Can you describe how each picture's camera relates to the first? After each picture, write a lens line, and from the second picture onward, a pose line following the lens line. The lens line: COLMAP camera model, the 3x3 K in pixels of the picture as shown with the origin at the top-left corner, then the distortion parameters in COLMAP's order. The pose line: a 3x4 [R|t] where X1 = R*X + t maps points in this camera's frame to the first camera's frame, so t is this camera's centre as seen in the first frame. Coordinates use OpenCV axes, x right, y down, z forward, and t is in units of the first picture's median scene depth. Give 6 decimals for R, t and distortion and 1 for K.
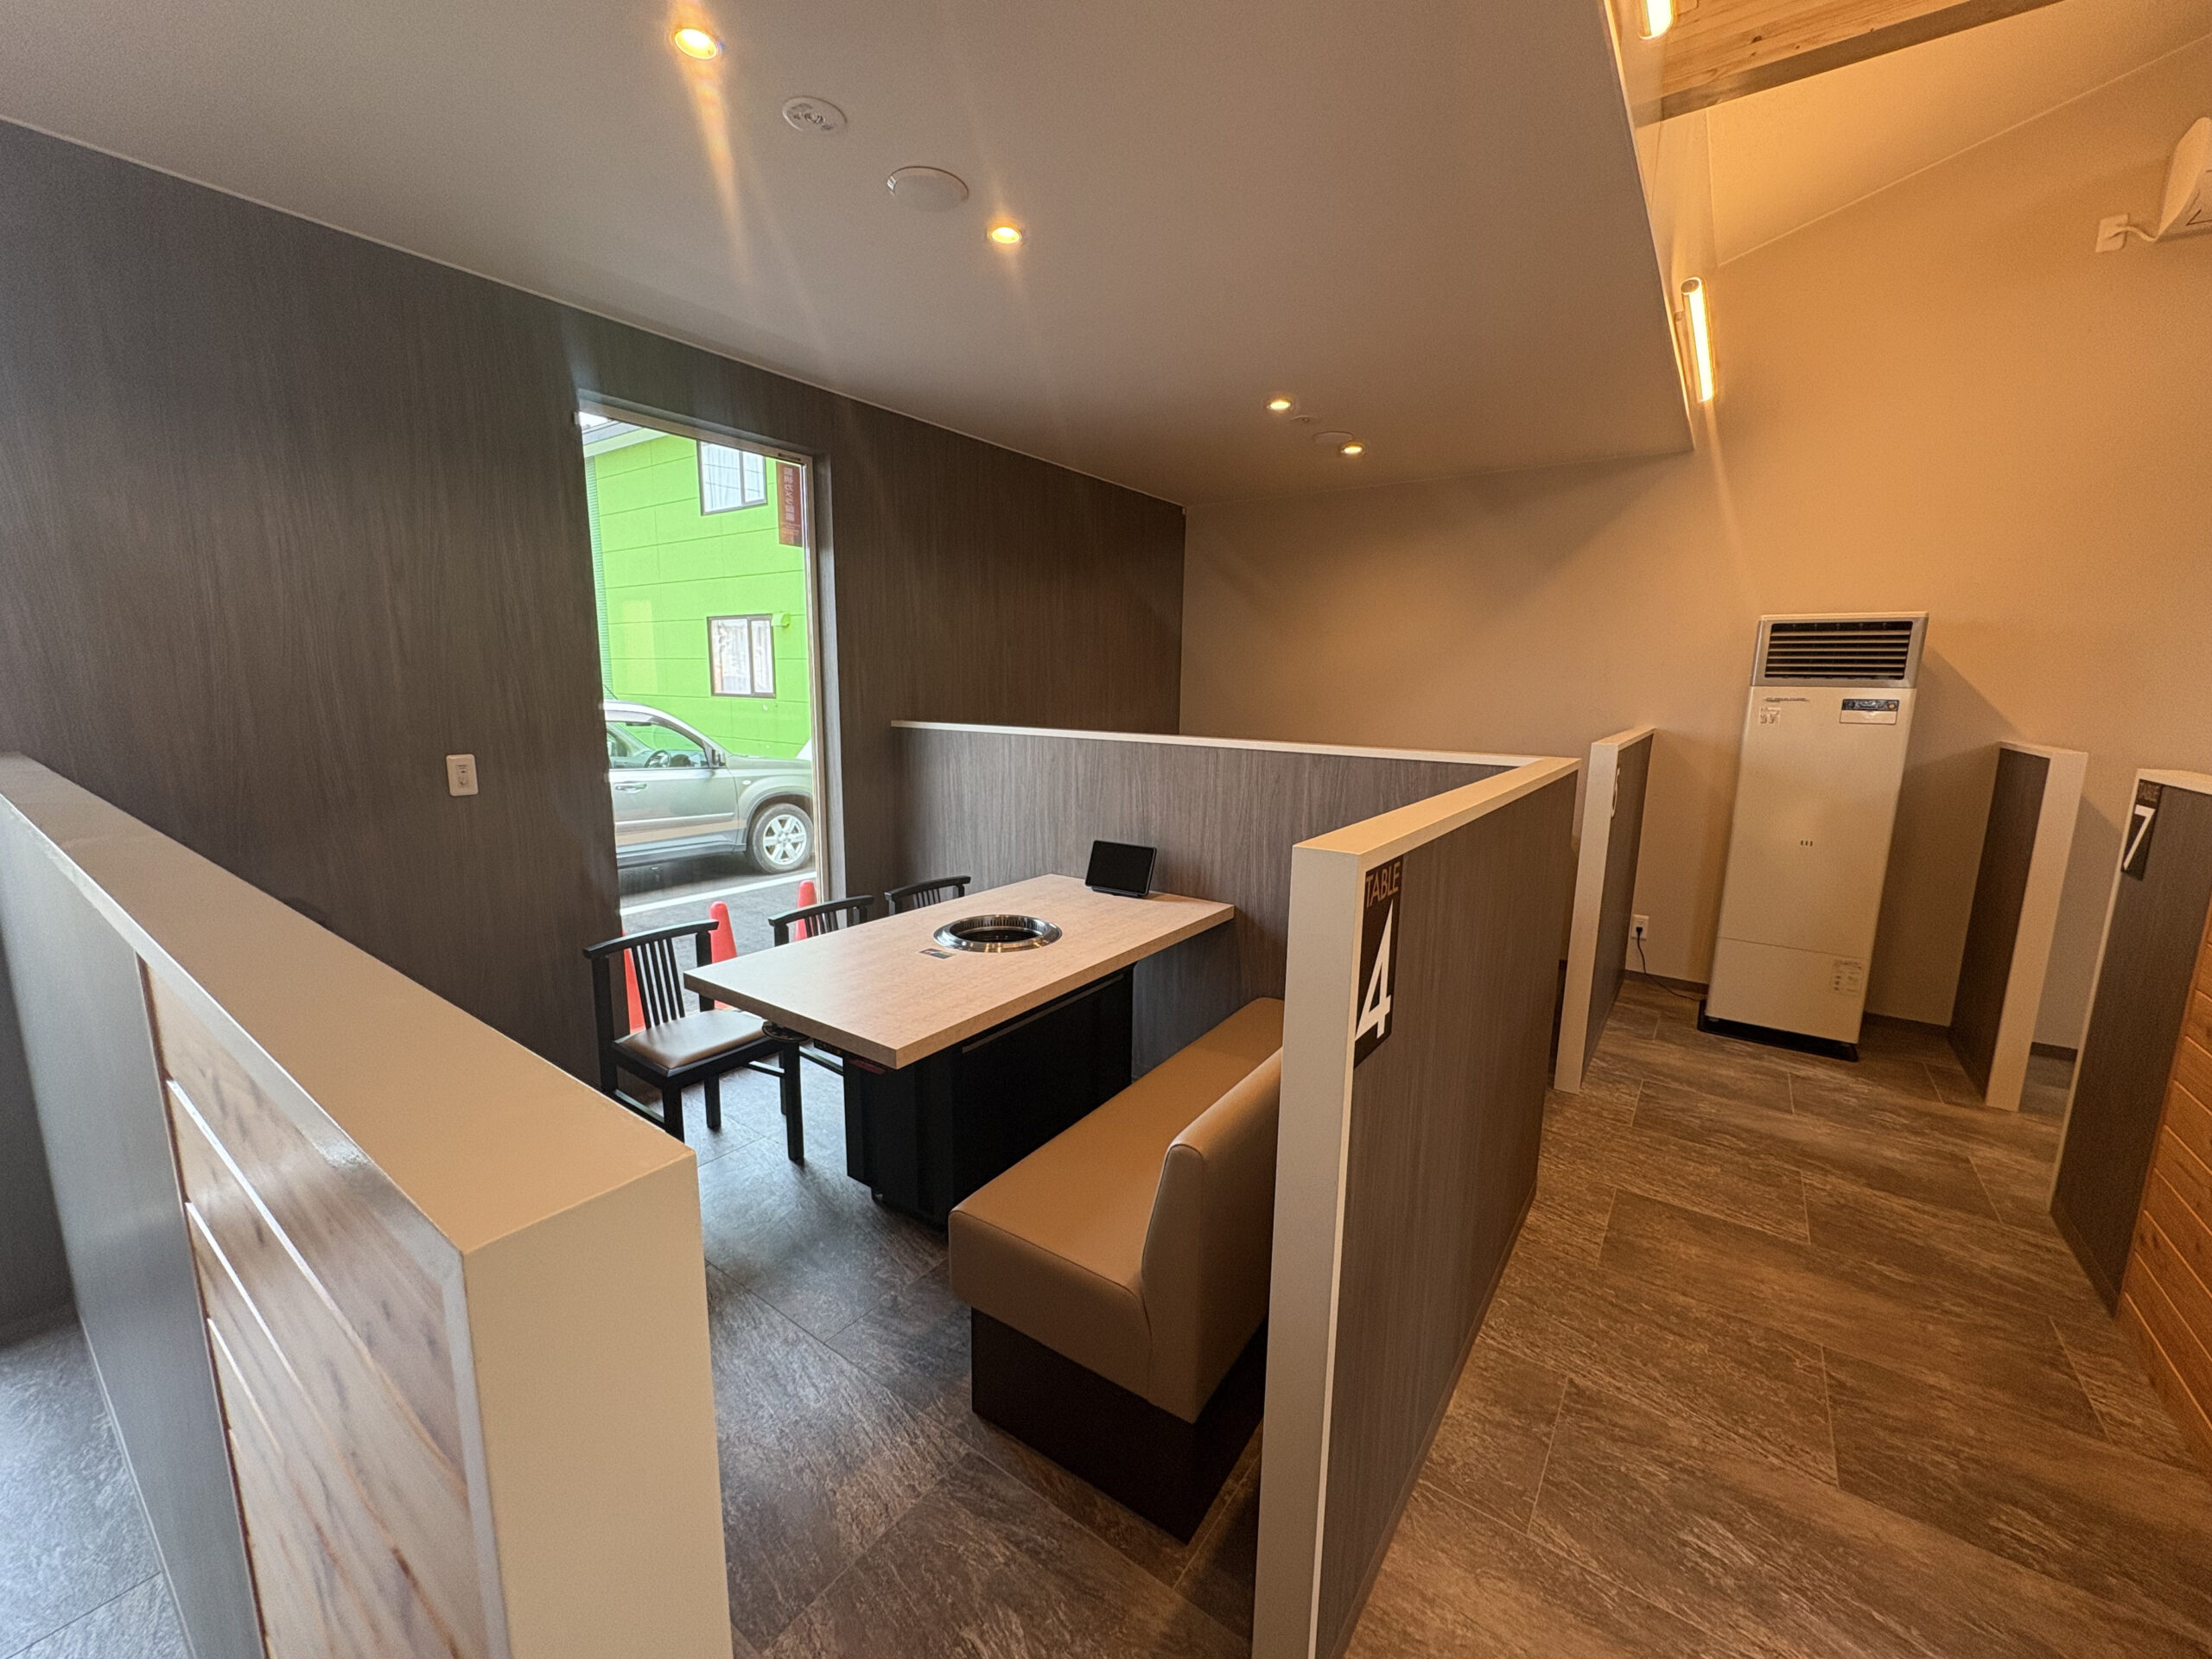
lens RADIAL K [[883.4, 0, 1106.0], [0, 883.4, 829.5], [0, 0, 1]] dist [-0.000492, 0.000123]
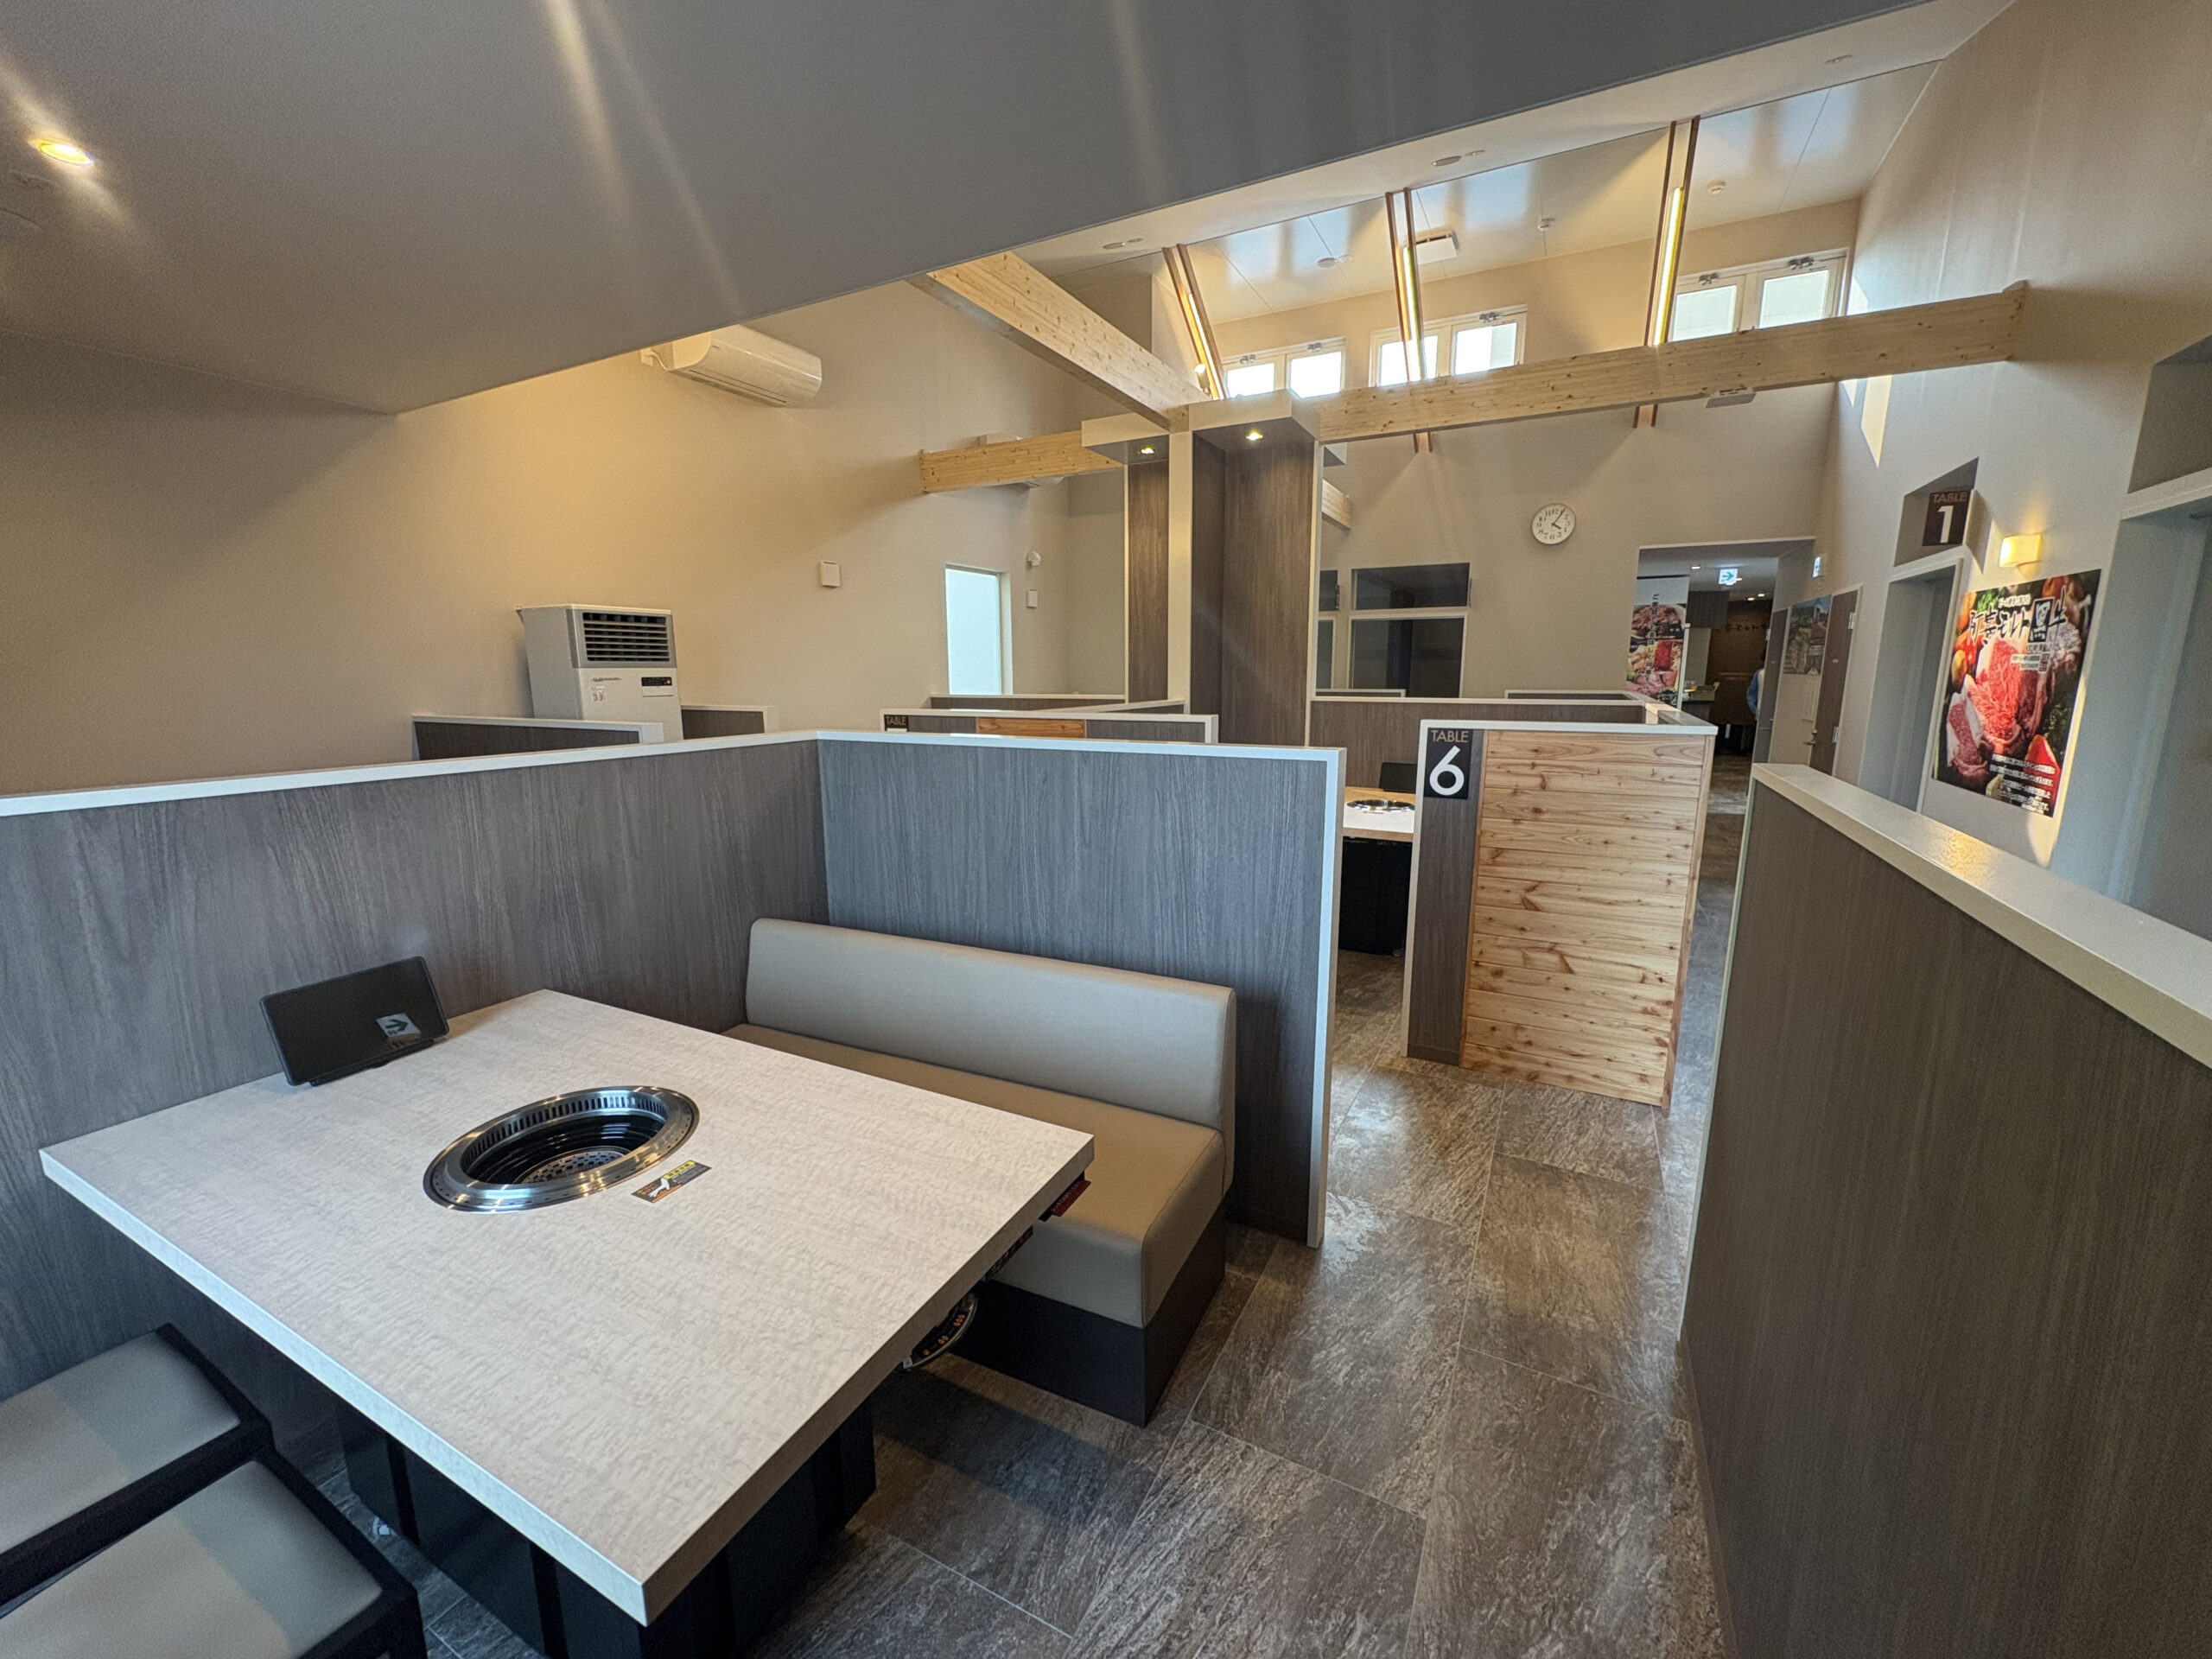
lens RADIAL K [[873.8, 0, 1106.0], [0, 873.8, 829.5], [0, 0, 1]] dist [0.001729, 0.000173]
pose [[-0.134292, -0.194151, 0.971736, -1.000705], [0.165939, 0.962366, 0.215211, -0.199242], [-0.976949, 0.190150, -0.097021, 1.061589]]
